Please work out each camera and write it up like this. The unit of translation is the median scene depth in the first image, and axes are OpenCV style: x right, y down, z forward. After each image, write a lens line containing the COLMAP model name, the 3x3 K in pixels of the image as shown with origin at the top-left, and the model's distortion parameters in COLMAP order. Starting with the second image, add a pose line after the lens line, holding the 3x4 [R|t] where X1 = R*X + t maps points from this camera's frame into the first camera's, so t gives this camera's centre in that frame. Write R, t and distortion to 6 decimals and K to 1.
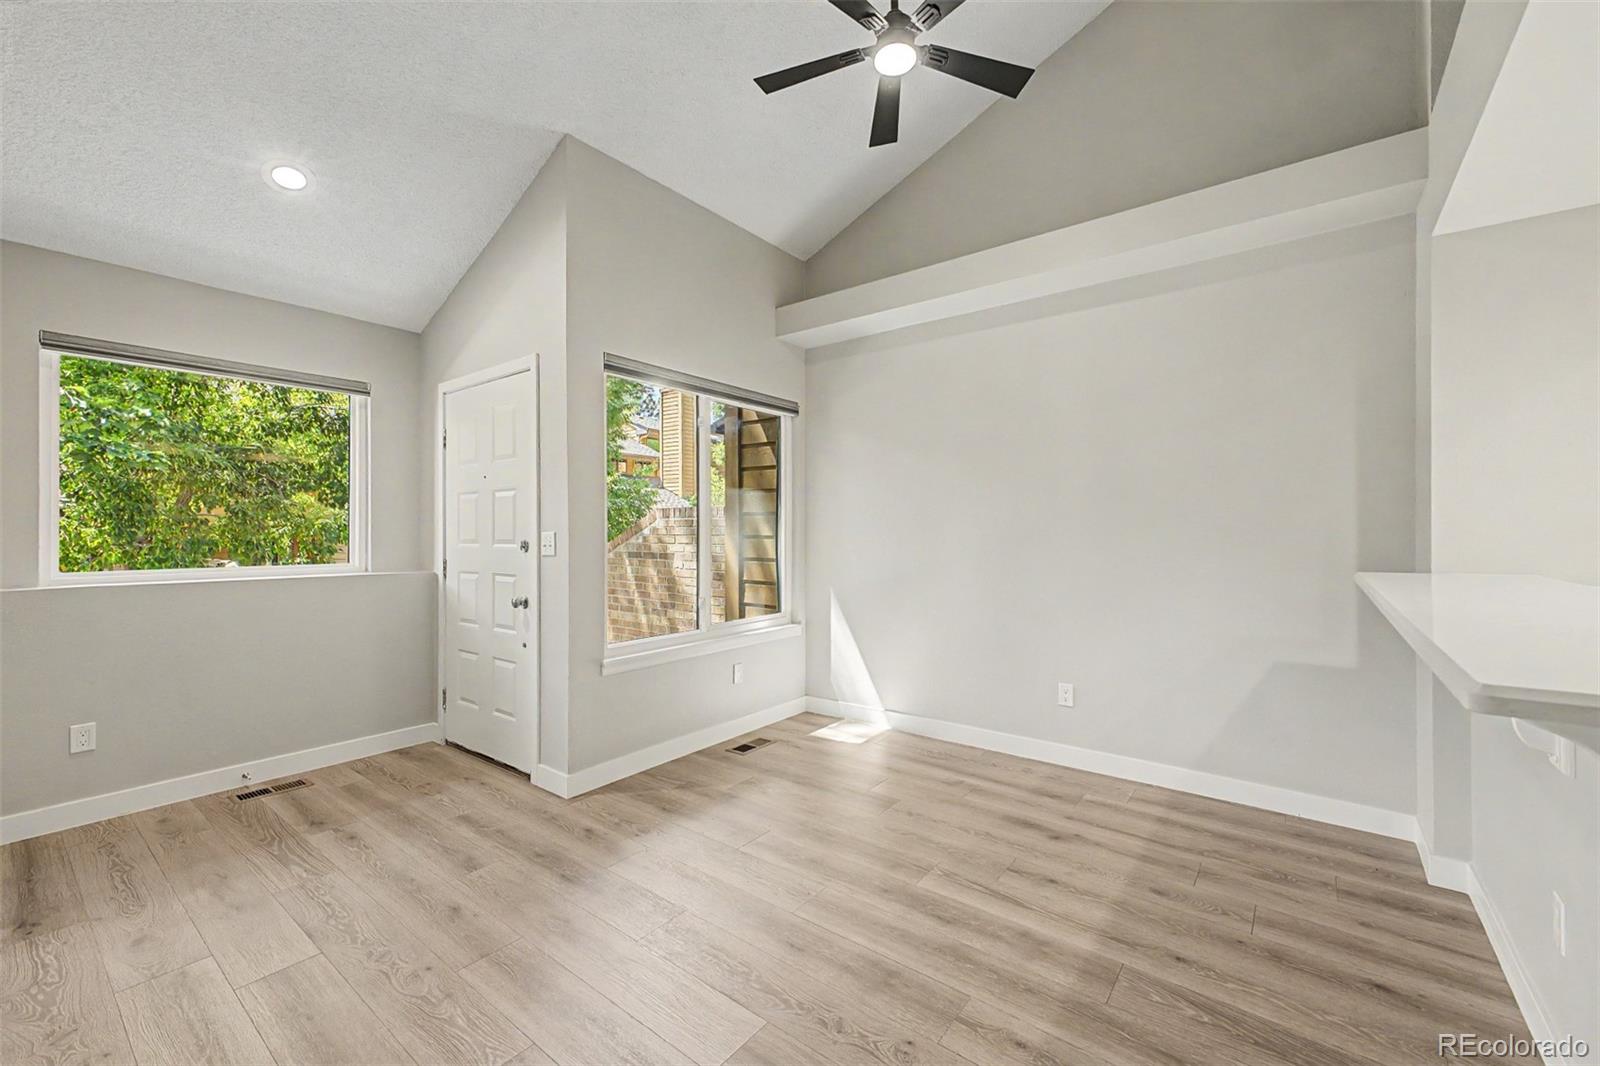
lens RADIAL K [[641.5, 0, 831.6], [0, 641.5, 536.3], [0, 0, 1]] dist [0.017268, -0.002831]
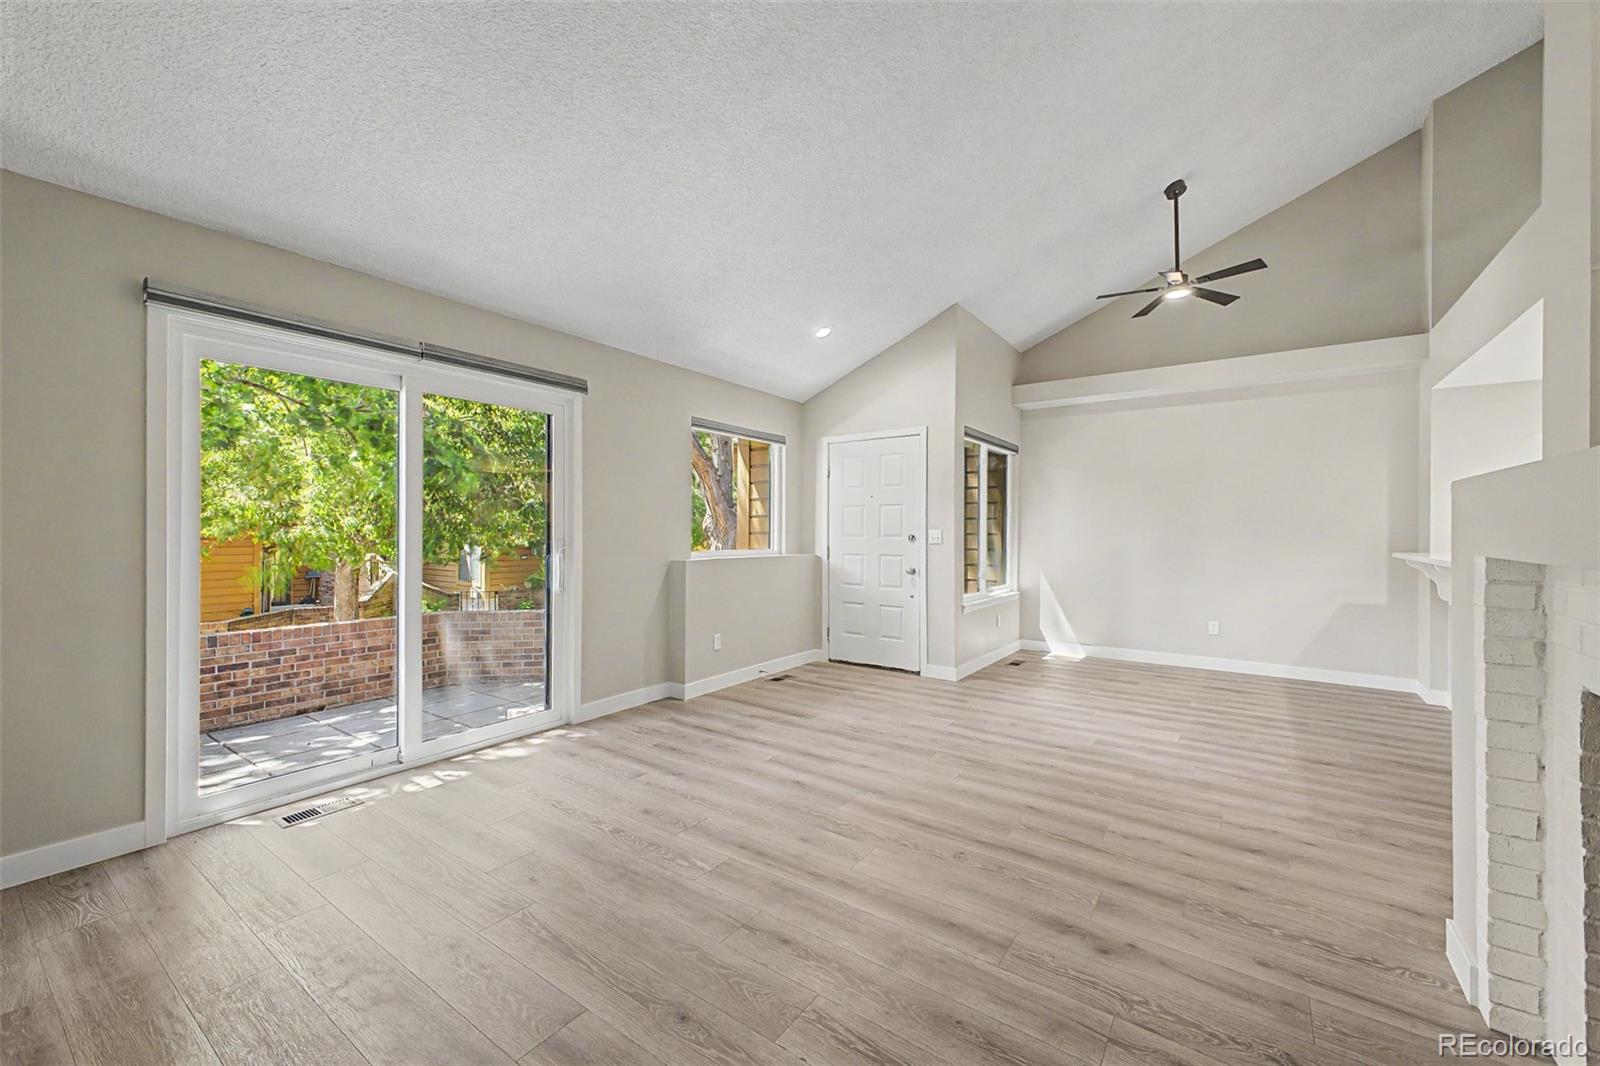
lens RADIAL K [[641.5, 0, 811.4], [0, 641.5, 535.4], [0, 0, 1]] dist [0.017268, -0.002831]
pose [[0.998202, 0.007418, 0.059471, -0.843925], [-0.007147, 0.999963, -0.004764, 0.017543], [-0.059504, 0.004331, 0.998219, -0.675179]]
